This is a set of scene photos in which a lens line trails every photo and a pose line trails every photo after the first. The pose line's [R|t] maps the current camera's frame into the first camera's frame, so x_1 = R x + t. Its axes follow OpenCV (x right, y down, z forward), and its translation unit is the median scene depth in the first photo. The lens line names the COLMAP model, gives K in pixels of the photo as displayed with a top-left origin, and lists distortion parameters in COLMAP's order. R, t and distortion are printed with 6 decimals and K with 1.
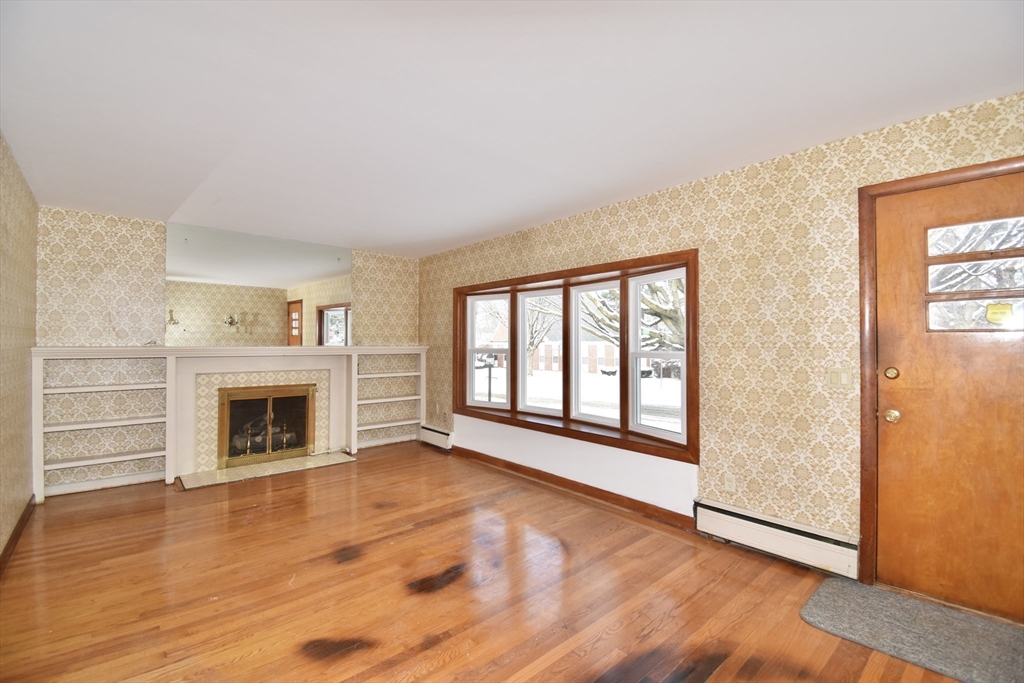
lens RADIAL K [[457.8, 0, 524.3], [0, 457.8, 337.7], [0, 0, 1]] dist [0.026497, -0.026414]
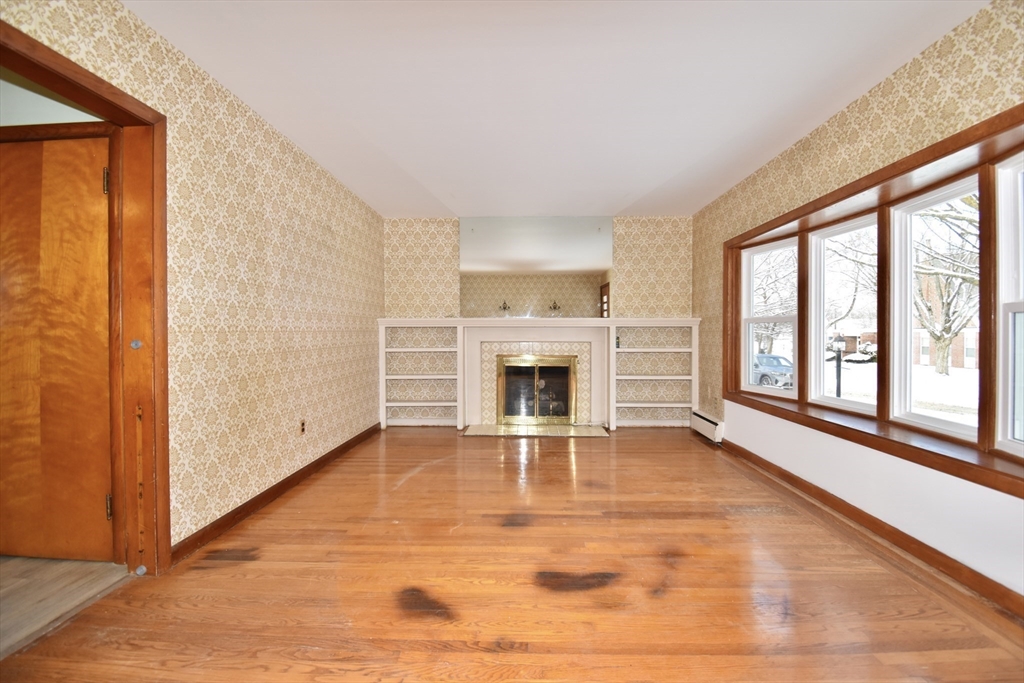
lens RADIAL K [[457.8, 0, 524.3], [0, 457.8, 337.7], [0, 0, 1]] dist [0.026497, -0.026414]
pose [[0.720909, -0.001061, -0.693029, 0.163834], [0.011379, 0.999882, 0.010305, 0.049804], [0.692937, -0.015315, 0.720836, 0.196080]]
